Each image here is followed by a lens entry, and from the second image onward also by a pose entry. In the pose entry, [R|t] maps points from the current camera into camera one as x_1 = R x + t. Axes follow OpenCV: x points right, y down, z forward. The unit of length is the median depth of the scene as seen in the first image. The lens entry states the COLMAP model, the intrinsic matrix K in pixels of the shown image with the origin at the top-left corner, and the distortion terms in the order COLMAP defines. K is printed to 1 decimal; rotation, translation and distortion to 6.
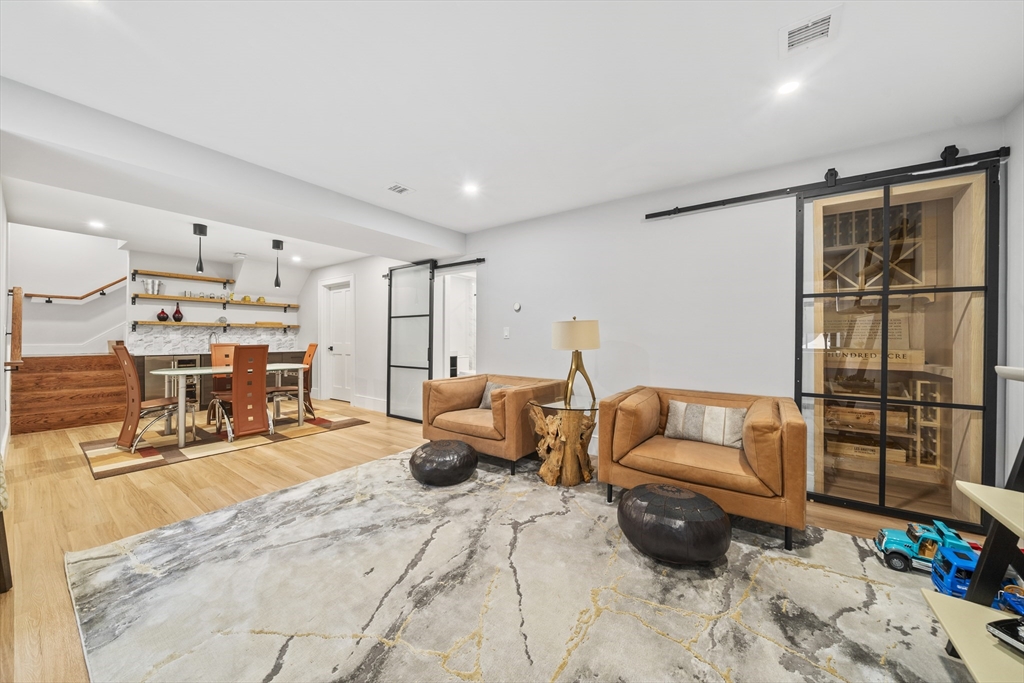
lens RADIAL K [[355.7, 0, 519.2], [0, 355.7, 339.2], [0, 0, 1]] dist [-0.007007, -0.000209]
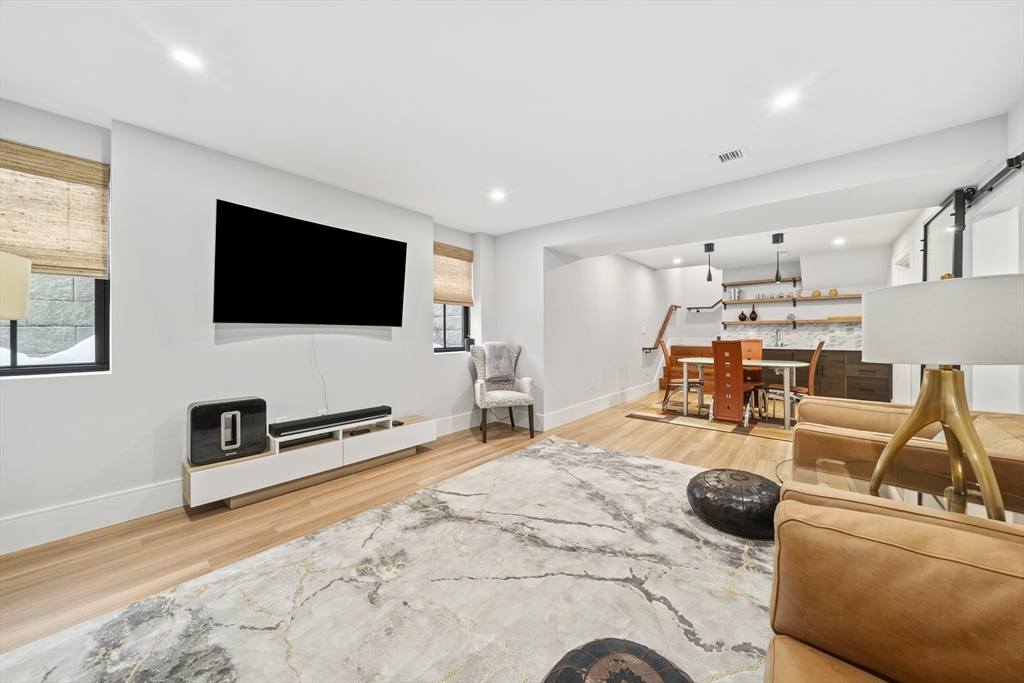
lens RADIAL K [[355.7, 0, 518.7], [0, 355.7, 337.3], [0, 0, 1]] dist [-0.007007, -0.000209]
pose [[-0.071486, 0.006910, -0.997418, 0.602603], [-0.002866, 0.999970, 0.007133, -0.000210], [0.997437, 0.003369, -0.071464, 0.643454]]
